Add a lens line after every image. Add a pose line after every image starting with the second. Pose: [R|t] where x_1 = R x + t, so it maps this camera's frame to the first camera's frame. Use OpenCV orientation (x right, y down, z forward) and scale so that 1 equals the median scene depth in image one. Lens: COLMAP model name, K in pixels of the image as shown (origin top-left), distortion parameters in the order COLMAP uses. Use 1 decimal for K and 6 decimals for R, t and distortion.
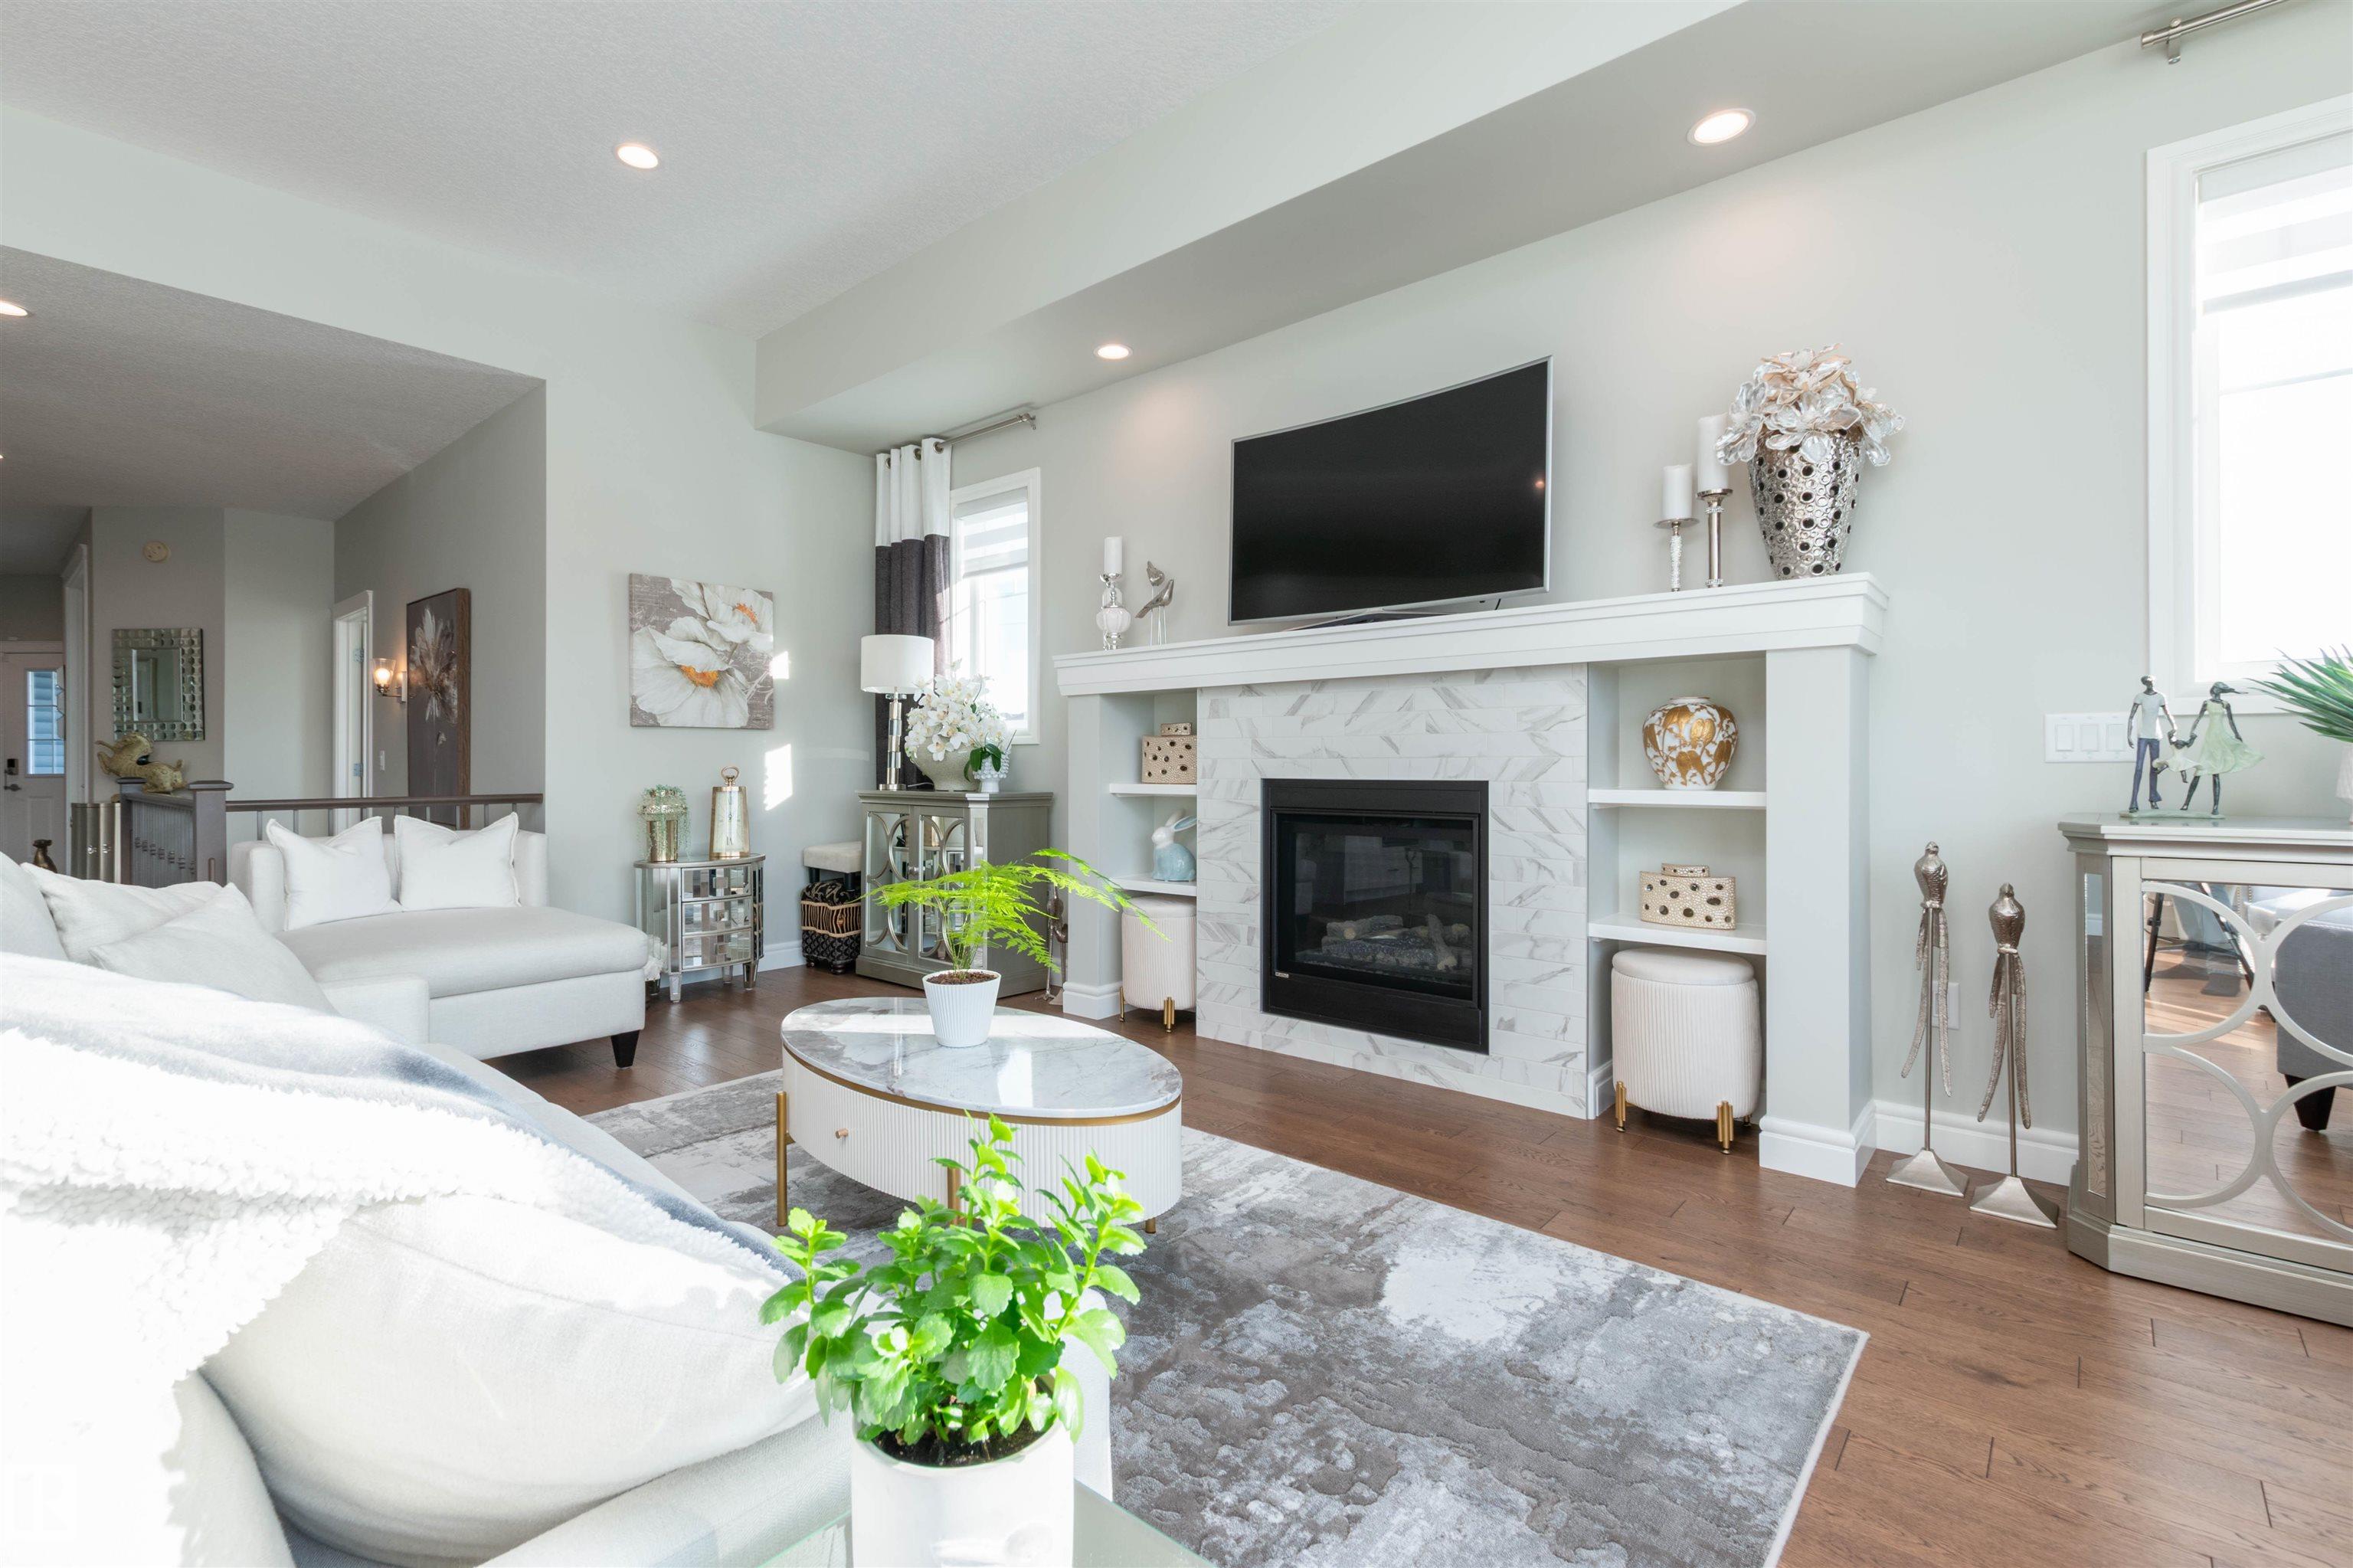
lens RADIAL K [[1079.9, 0, 1129.2], [0, 1079.9, 764.3], [0, 0, 1]] dist [0.019608, 0.000120]
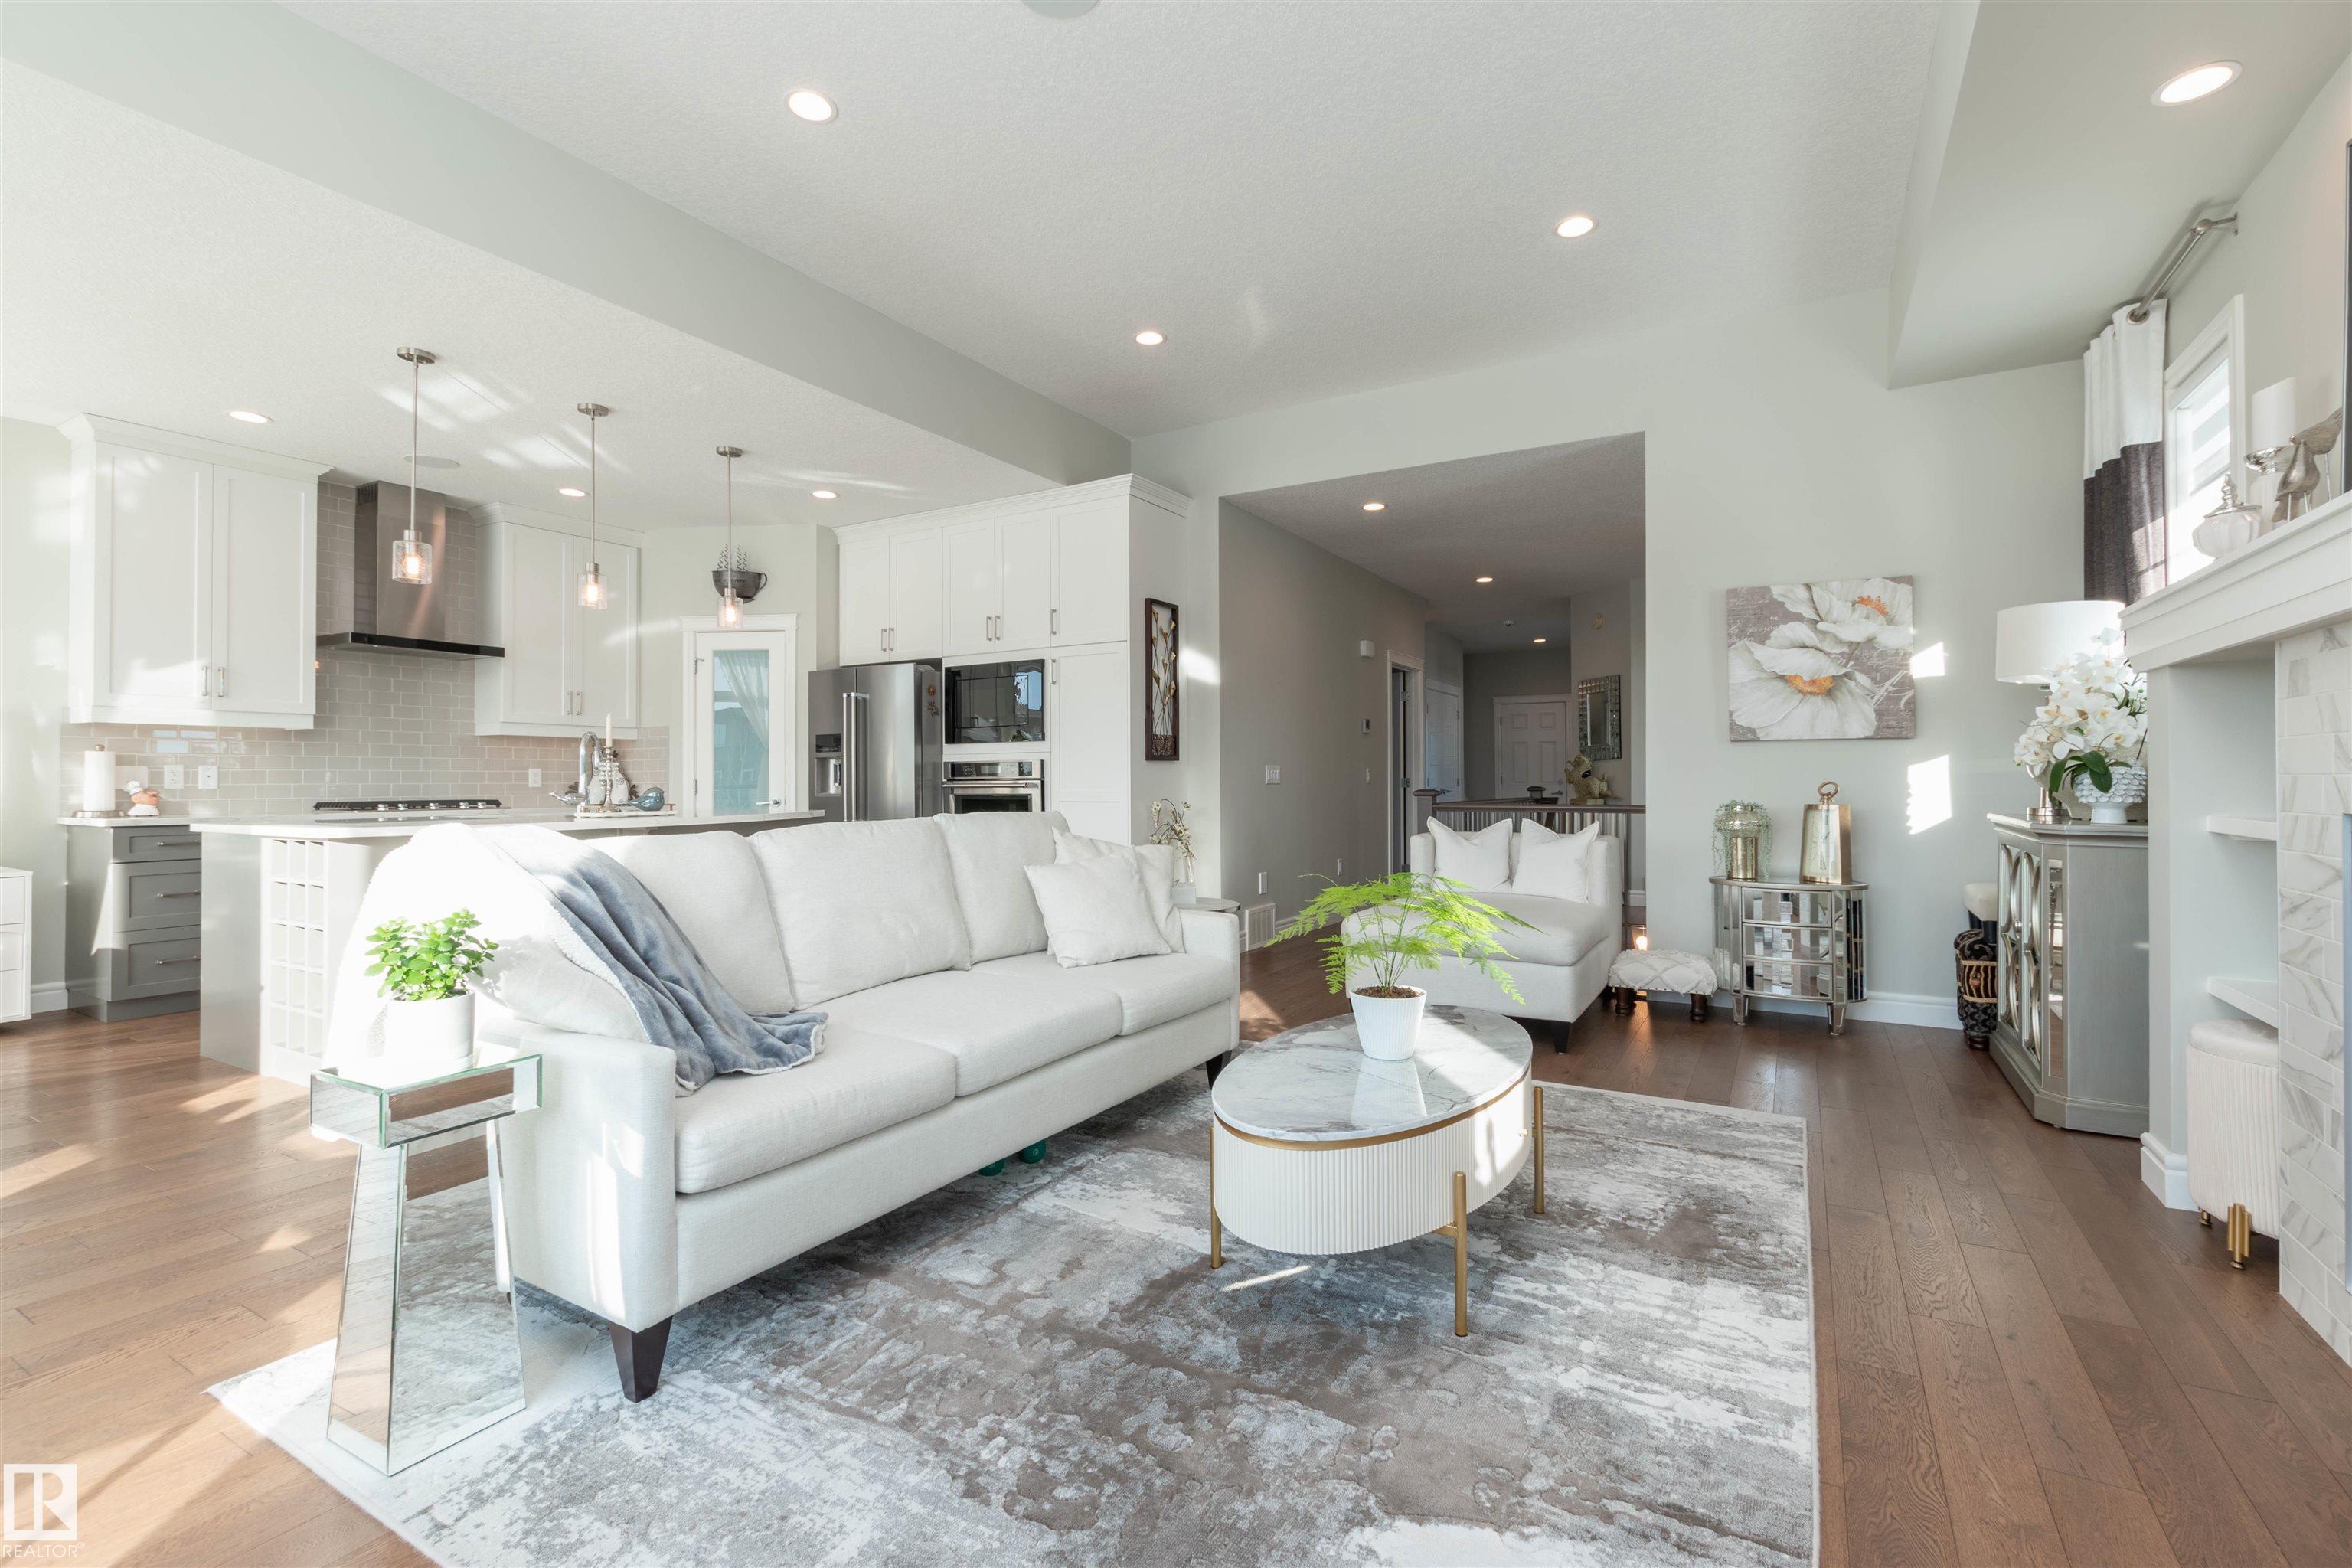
lens RADIAL K [[1035.6, 0, 1166.0], [0, 1035.6, 777.8], [0, 0, 1]] dist [-0.000571, 0.000165]
pose [[0.199195, 0.002576, -0.979956, 0.455845], [0.001072, 0.999995, 0.002846, -0.005760], [0.979959, -0.001618, 0.199192, 0.361009]]
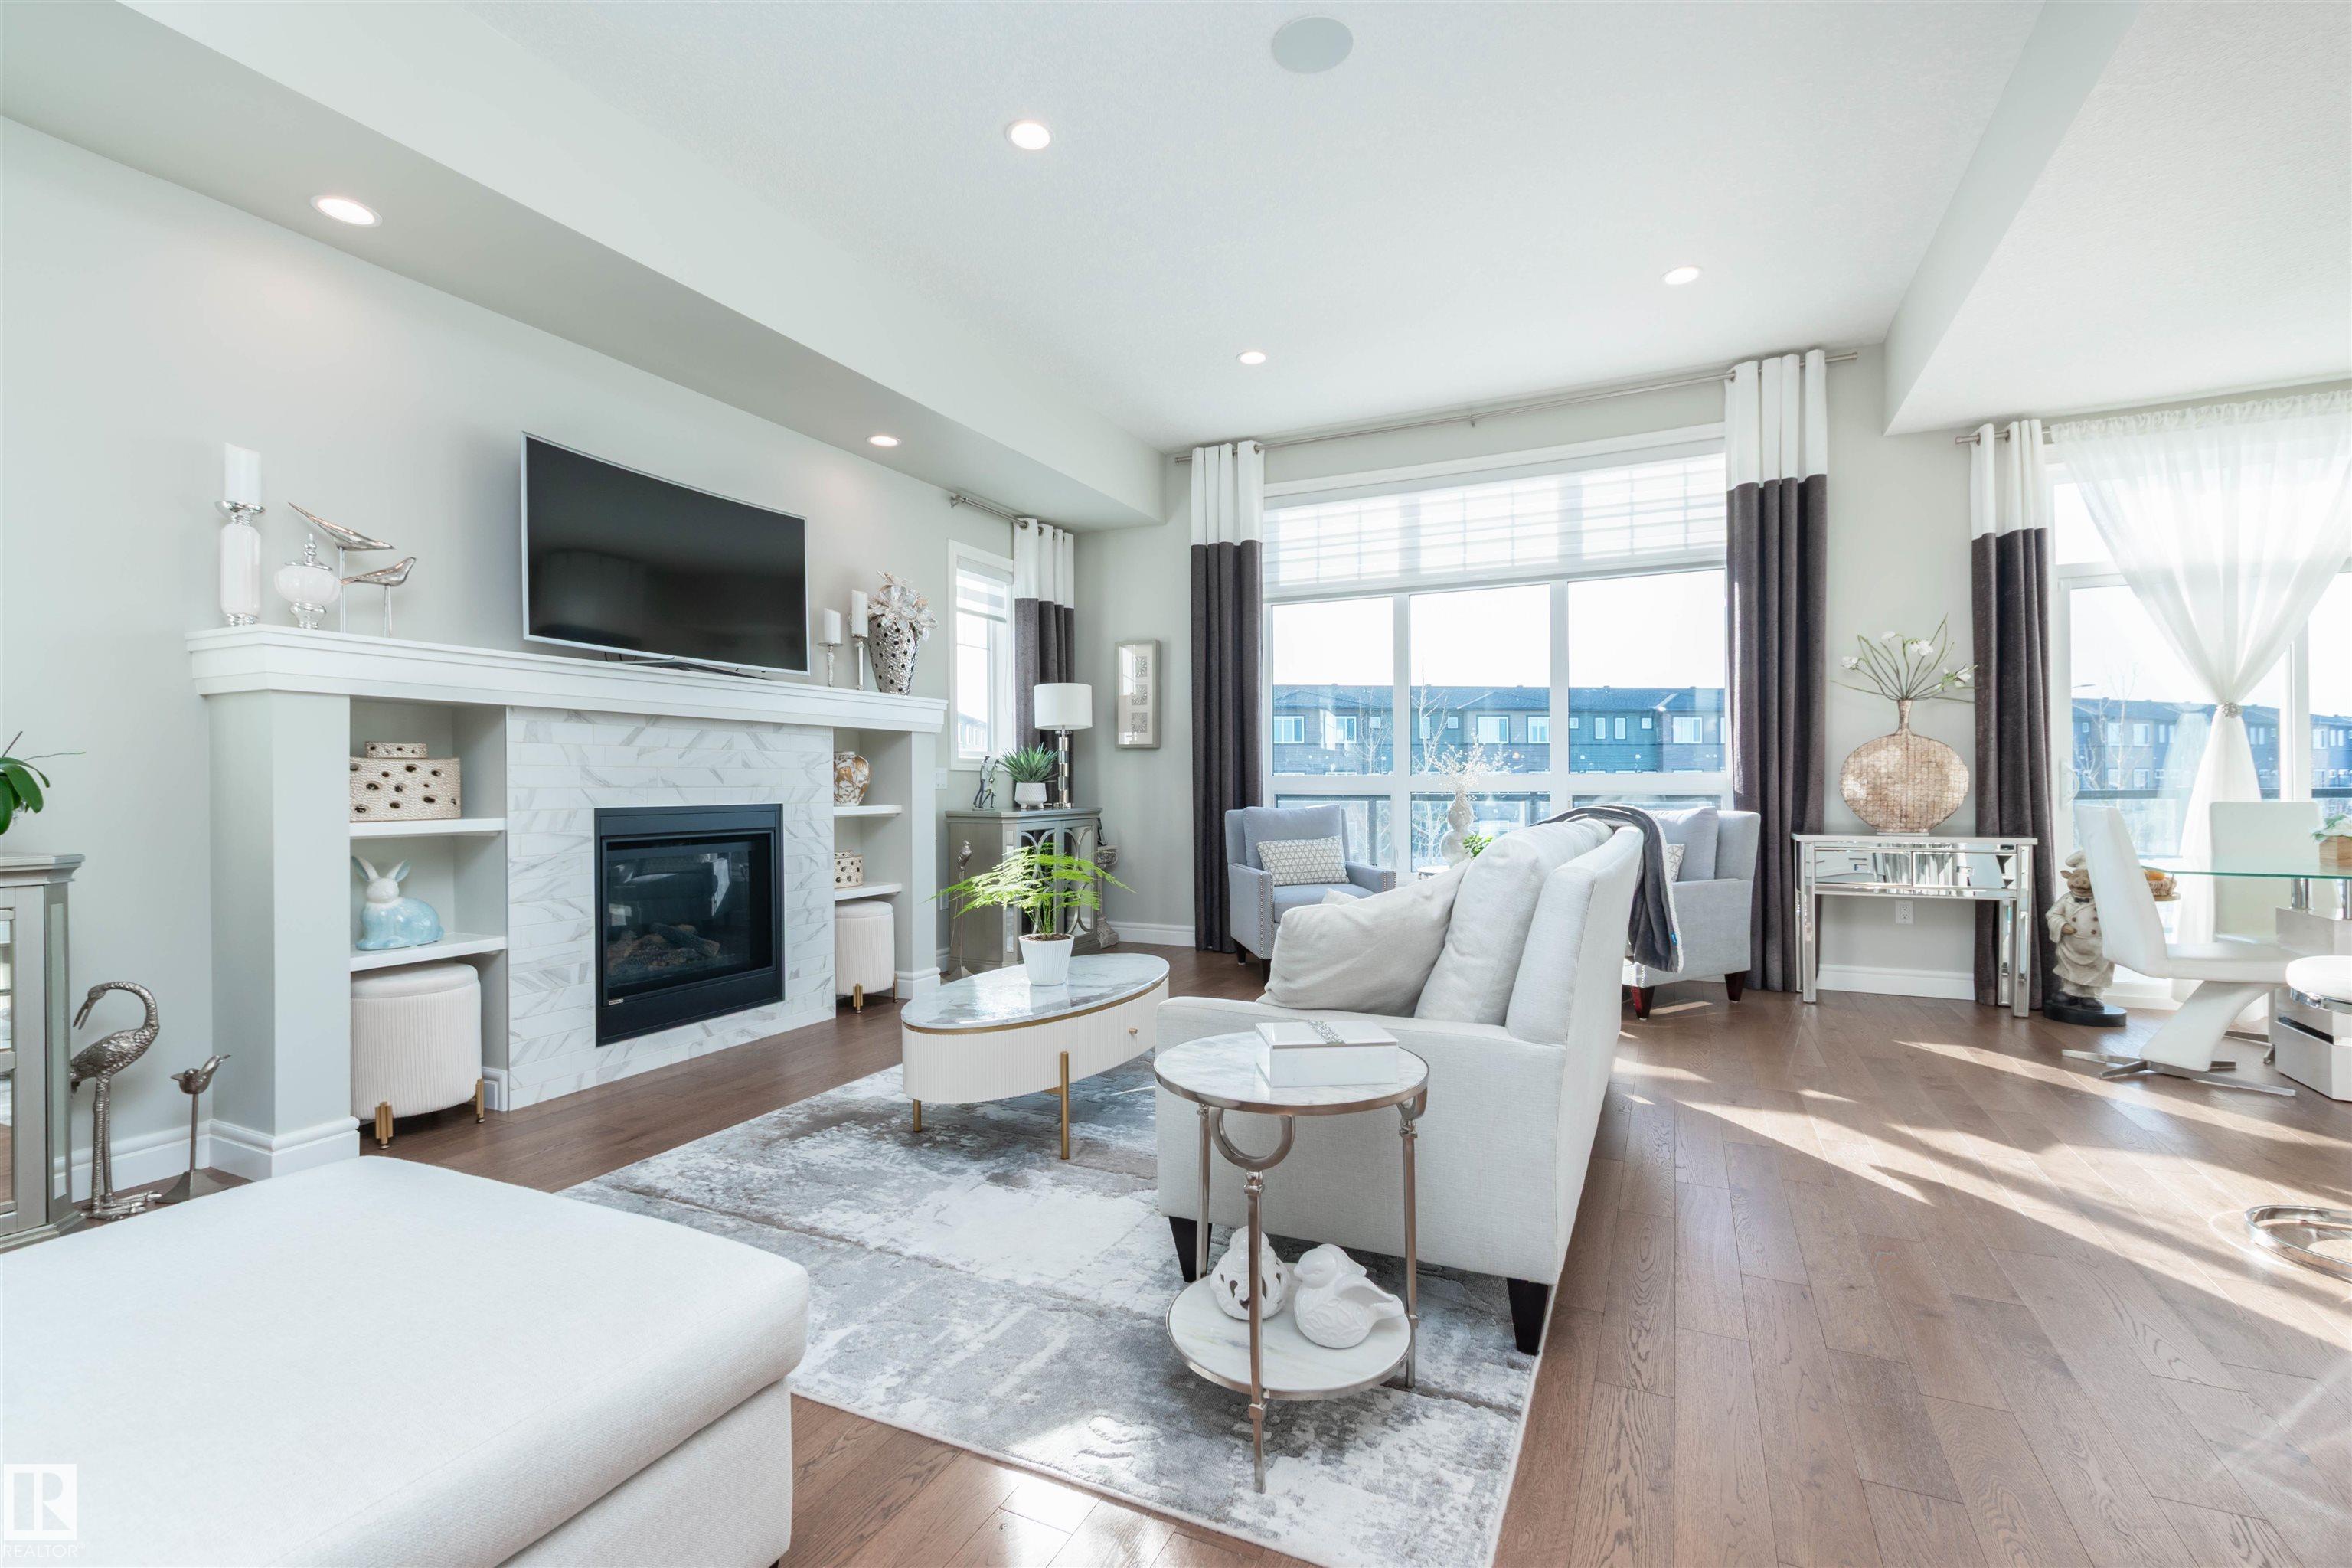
lens RADIAL K [[1019.0, 0, 1176.0], [0, 1019.0, 784.0], [0, 0, 1]] dist [-0.000042, 0.000079]
pose [[-0.289505, 0.001581, 0.957175, -0.866721], [0.002743, 0.999996, -0.000822, -0.006165], [-0.957173, 0.002387, -0.289508, 0.727873]]
